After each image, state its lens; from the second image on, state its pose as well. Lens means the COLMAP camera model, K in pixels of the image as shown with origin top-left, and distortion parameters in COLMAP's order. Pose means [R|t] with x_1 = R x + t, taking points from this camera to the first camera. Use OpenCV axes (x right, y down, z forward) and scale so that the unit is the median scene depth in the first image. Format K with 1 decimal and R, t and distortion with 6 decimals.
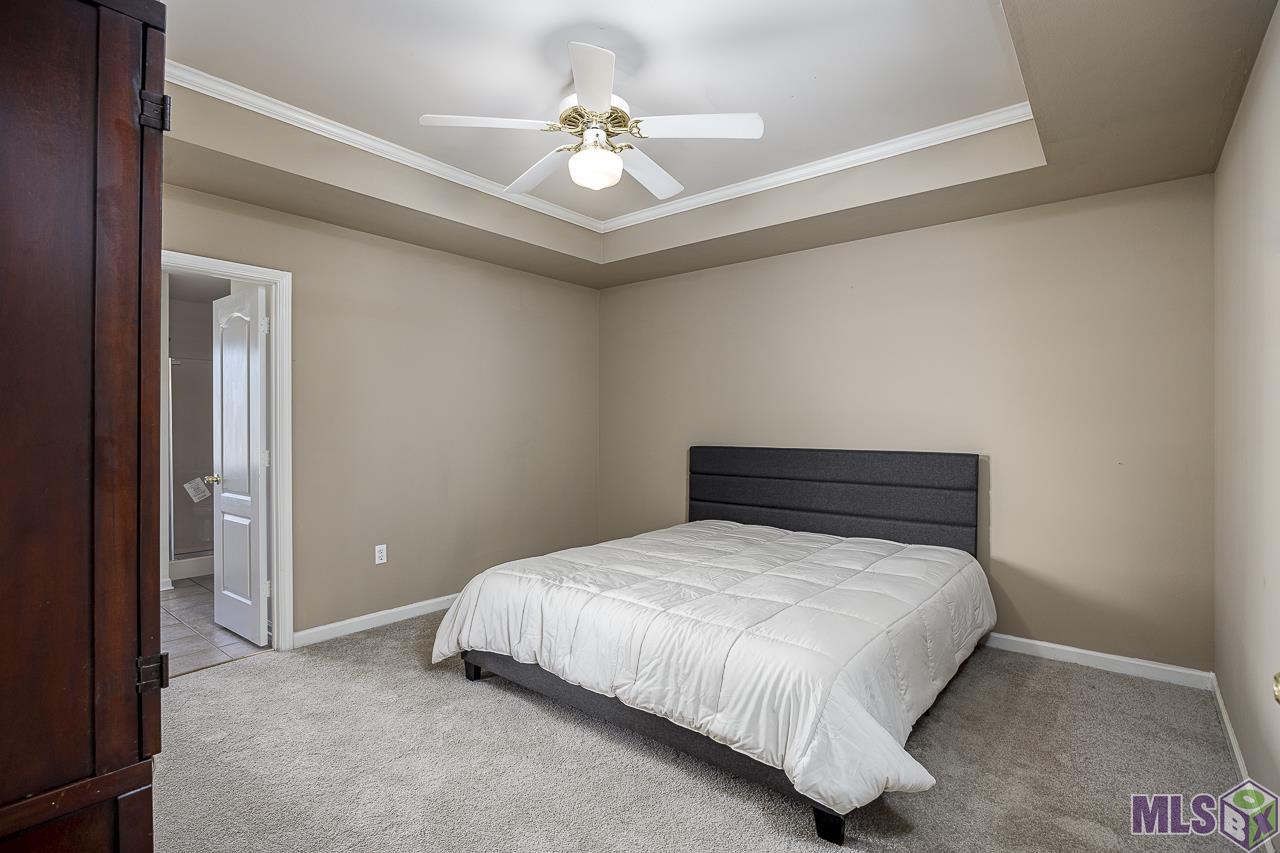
lens RADIAL K [[596.6, 0, 643.9], [0, 596.6, 419.2], [0, 0, 1]] dist [-0.013204, -0.000204]
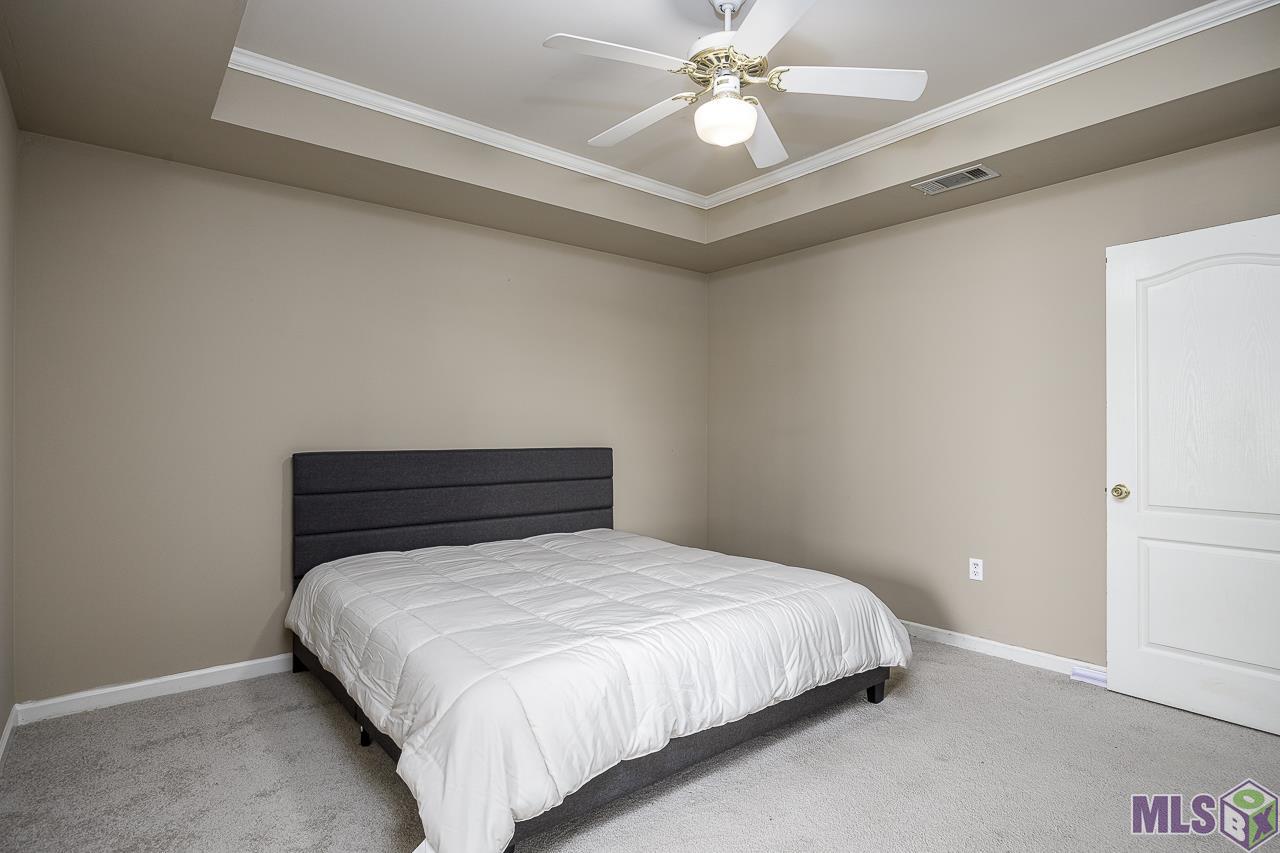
lens RADIAL K [[662.0, 0, 640.1], [0, 662.0, 417.3], [0, 0, 1]] dist [-0.016814, 0.000395]
pose [[0.199893, 0.027373, 0.979435, -0.676261], [-0.007382, 0.999623, -0.026430, 0.028390], [-0.979790, -0.001947, 0.200019, 0.602762]]
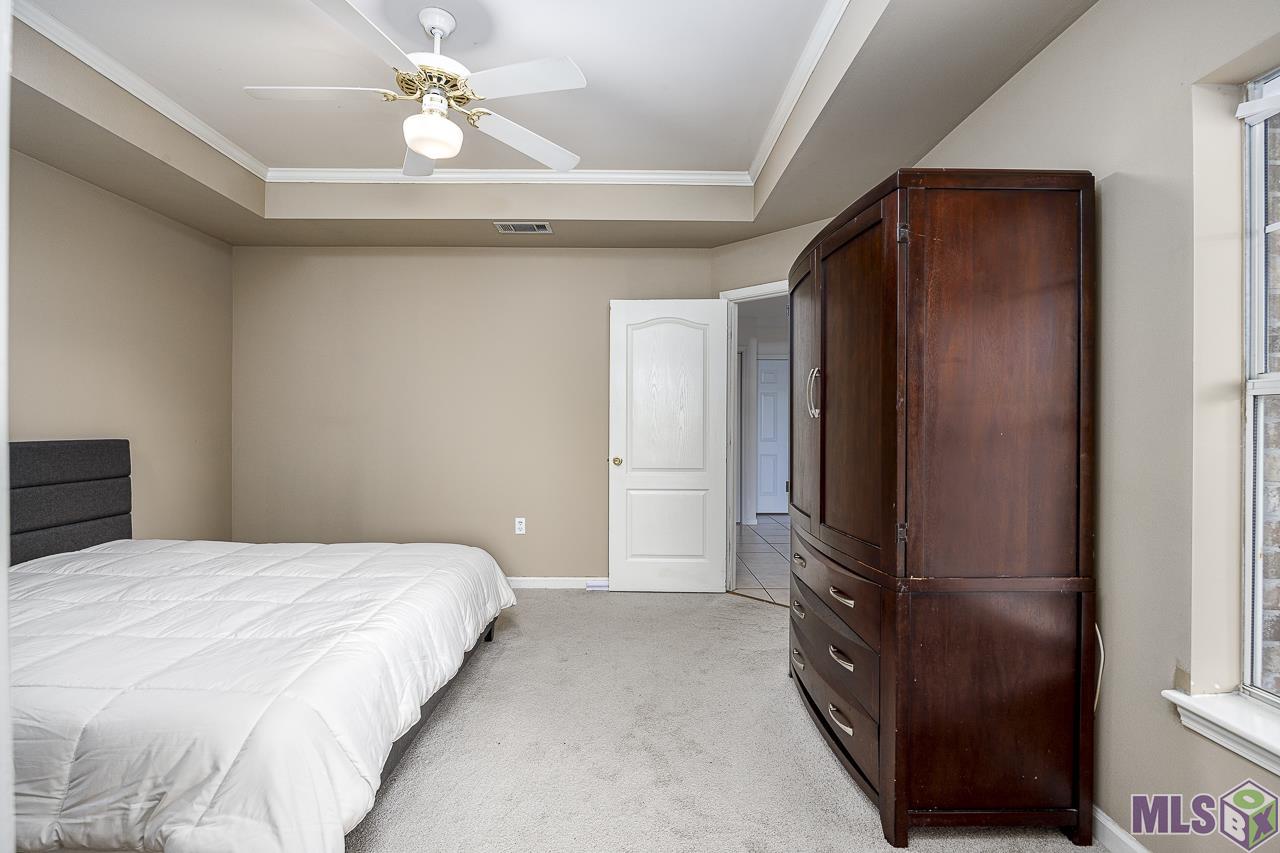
lens RADIAL K [[596.6, 0, 643.9], [0, 596.6, 419.2], [0, 0, 1]] dist [-0.013204, -0.000204]
pose [[-0.645038, 0.006184, 0.764126, -0.660223], [-0.005450, 0.999905, -0.012692, 0.029395], [-0.764131, -0.012351, -0.644943, 0.877513]]
